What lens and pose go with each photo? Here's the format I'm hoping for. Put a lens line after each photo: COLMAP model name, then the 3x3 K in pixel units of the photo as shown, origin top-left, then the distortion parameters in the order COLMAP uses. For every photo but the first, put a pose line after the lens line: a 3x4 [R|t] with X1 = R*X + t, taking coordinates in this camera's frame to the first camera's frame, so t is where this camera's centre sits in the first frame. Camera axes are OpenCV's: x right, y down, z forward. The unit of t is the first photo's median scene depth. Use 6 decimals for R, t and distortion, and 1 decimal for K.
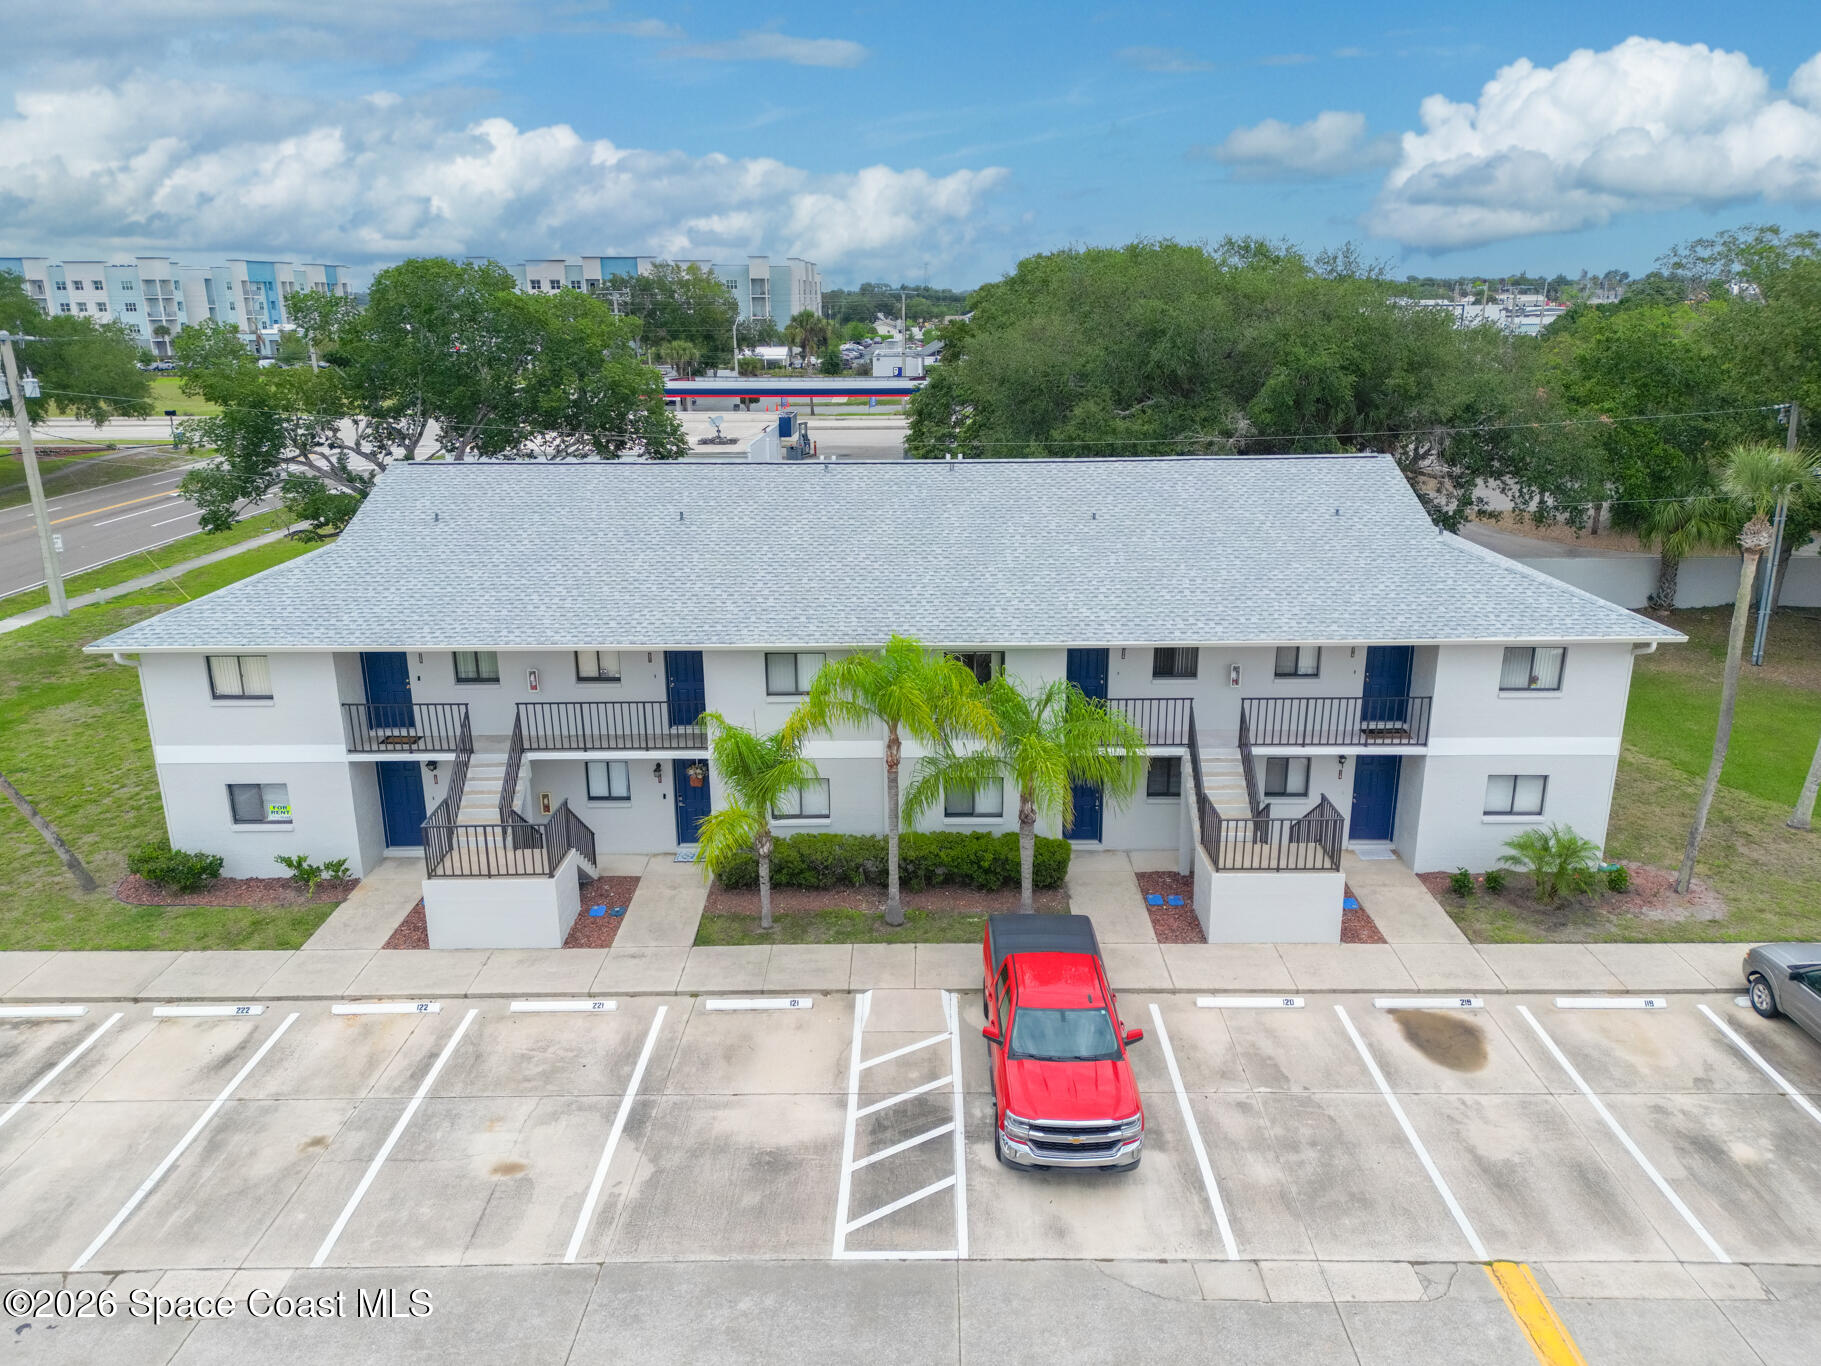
lens RADIAL K [[1281.5, 0, 913.8], [0, 1281.5, 676.9], [0, 0, 1]] dist [0.097391, -0.105022]
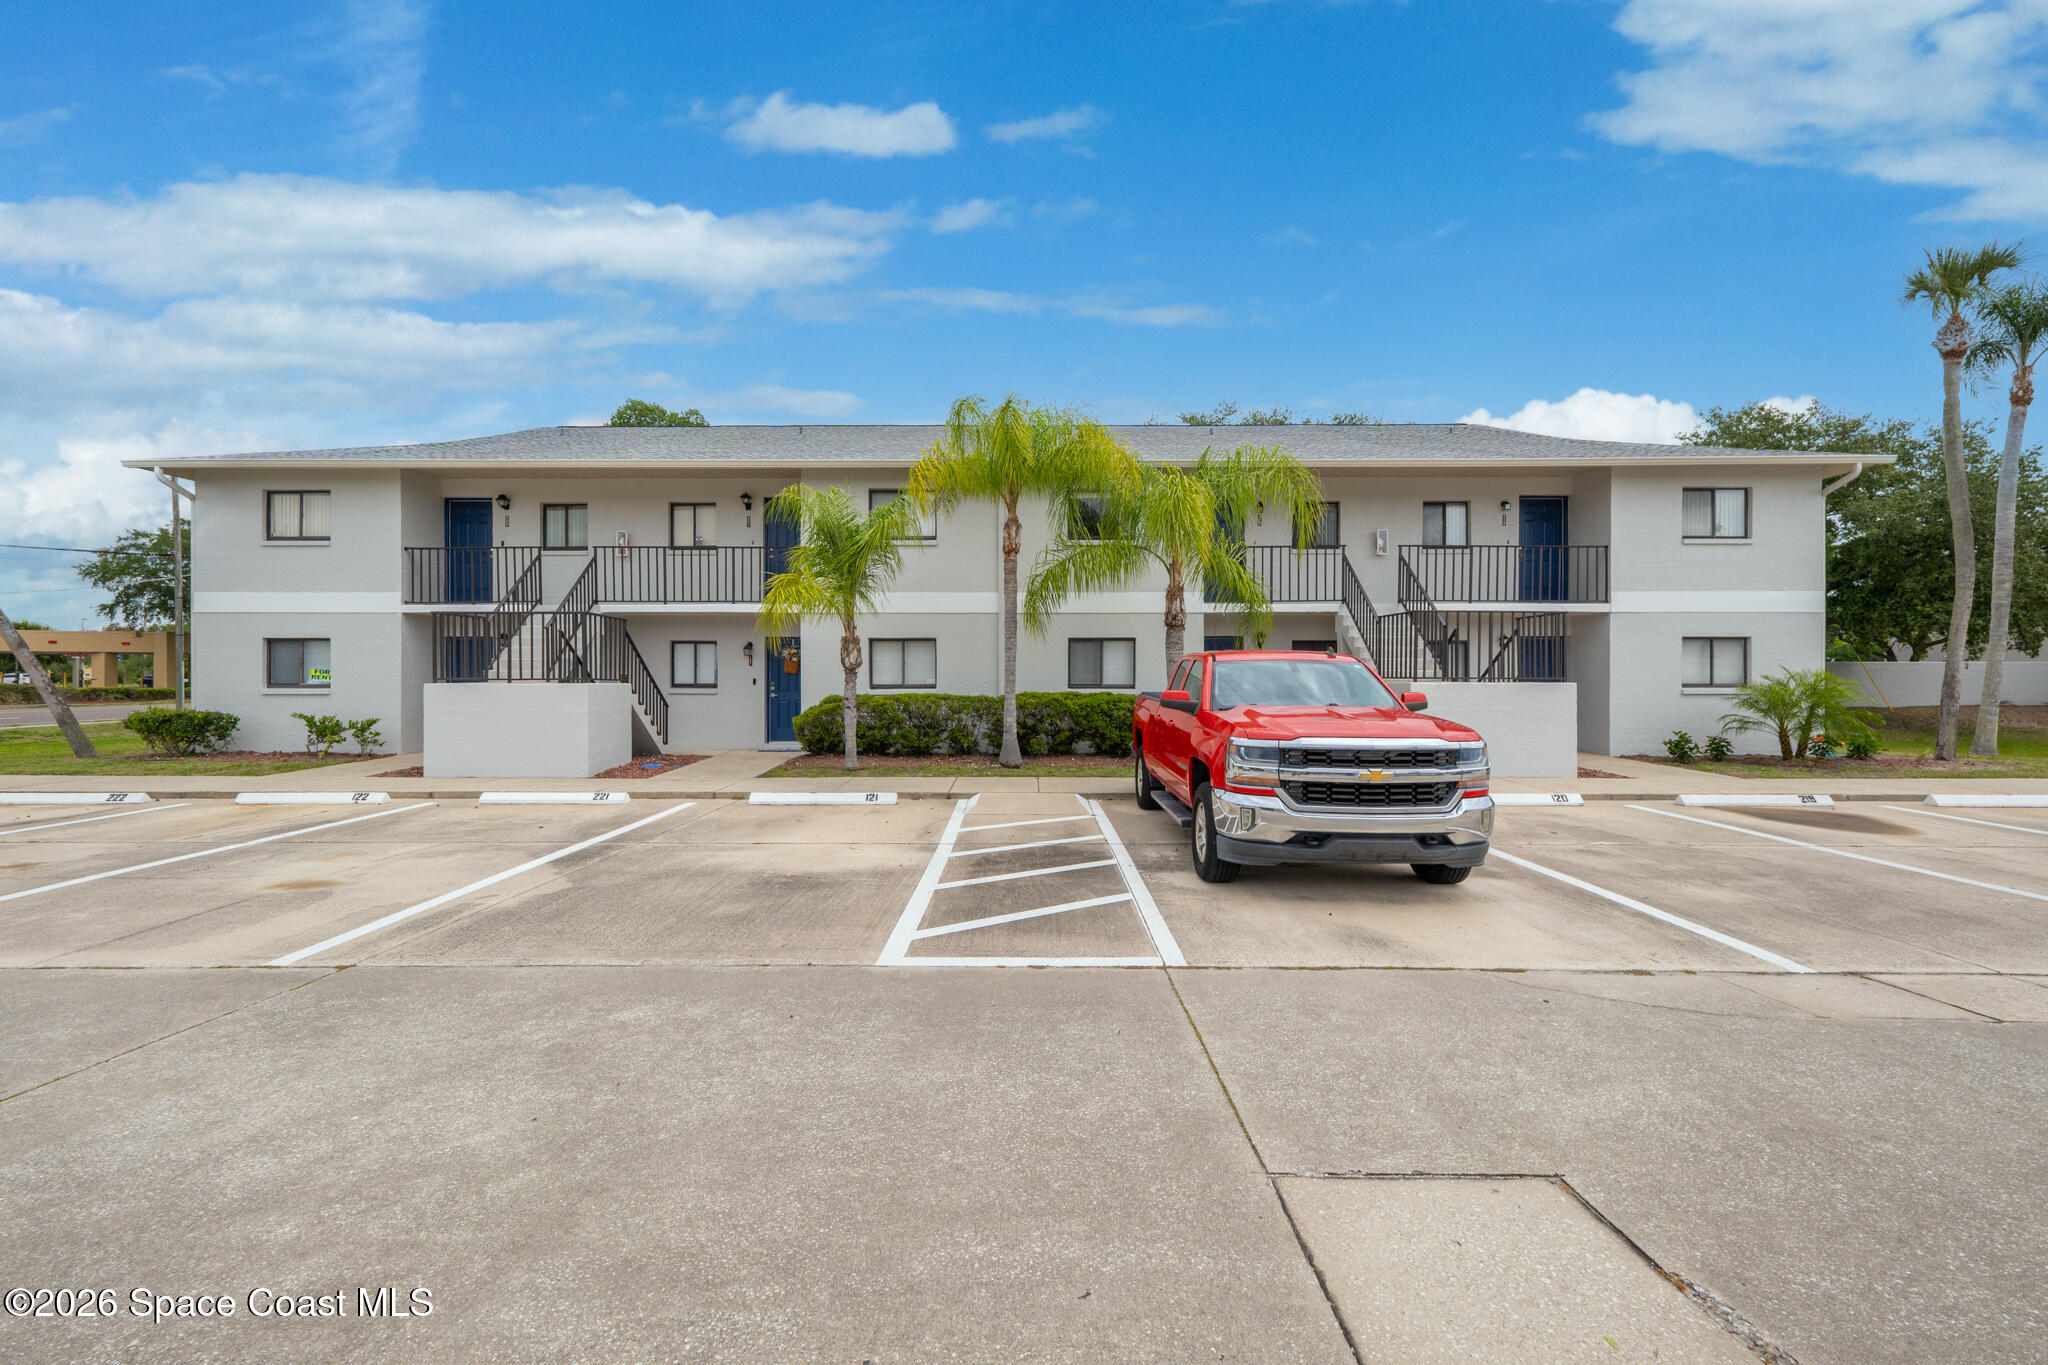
lens RADIAL K [[868.9, 0, 1013.4], [0, 868.9, 680.0], [0, 0, 1]] dist [0.009210, -0.000363]
pose [[0.999957, 0.007460, -0.005455, -0.014821], [-0.008699, 0.959067, -0.283046, 0.416348], [0.003120, 0.283081, 0.959091, 0.658756]]
